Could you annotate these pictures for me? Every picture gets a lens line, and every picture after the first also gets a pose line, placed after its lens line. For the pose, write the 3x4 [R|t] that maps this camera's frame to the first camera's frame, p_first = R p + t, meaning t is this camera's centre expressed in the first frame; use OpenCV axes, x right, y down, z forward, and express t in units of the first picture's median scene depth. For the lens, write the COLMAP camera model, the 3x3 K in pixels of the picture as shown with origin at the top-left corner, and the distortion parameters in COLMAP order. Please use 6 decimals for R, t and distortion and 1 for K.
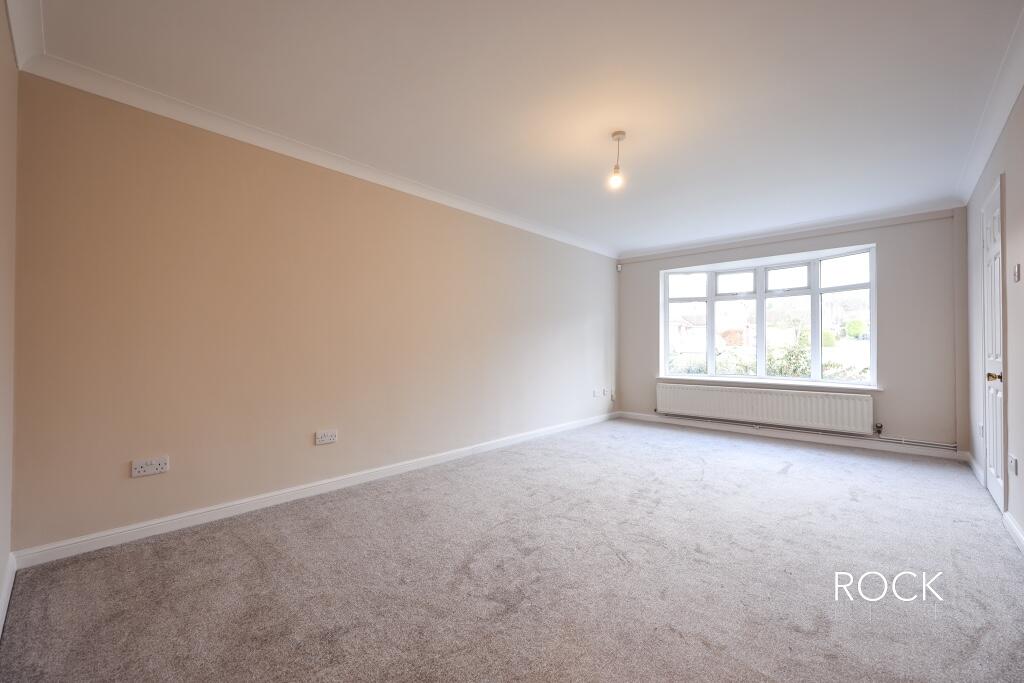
lens RADIAL K [[413.3, 0, 510.2], [0, 413.3, 343.1], [0, 0, 1]] dist [0.000143, -0.000051]
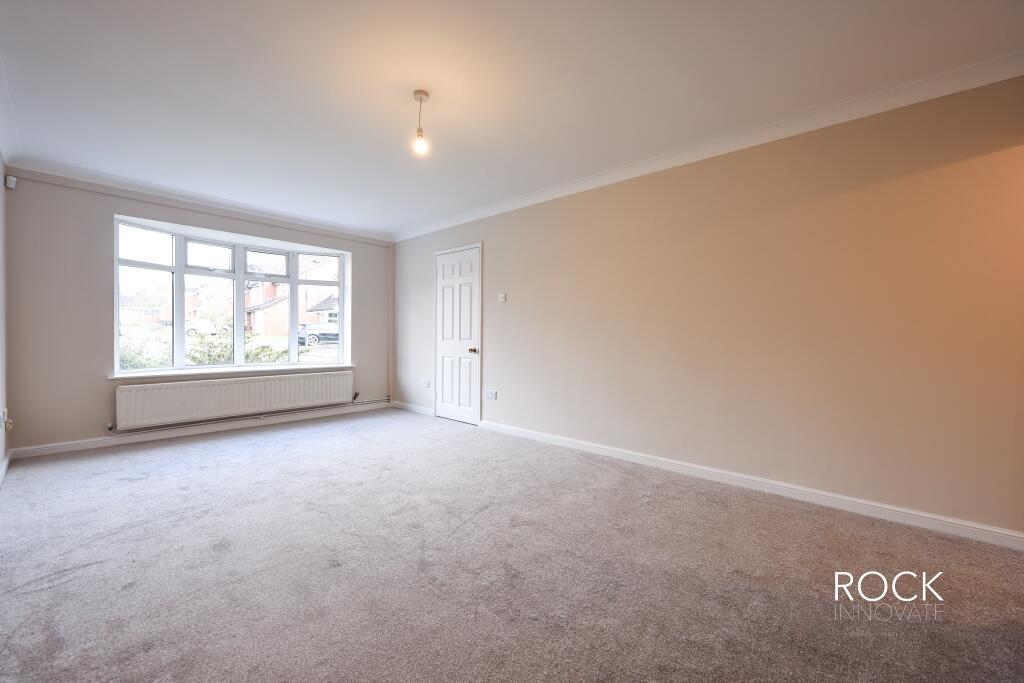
lens RADIAL K [[413.3, 0, 510.2], [0, 413.3, 343.1], [0, 0, 1]] dist [0.000143, -0.000051]
pose [[-0.006552, -0.018565, 0.999806, -0.364290], [-0.017470, 0.999677, 0.018448, 0.006522], [-0.999826, -0.017346, -0.006874, 0.460818]]
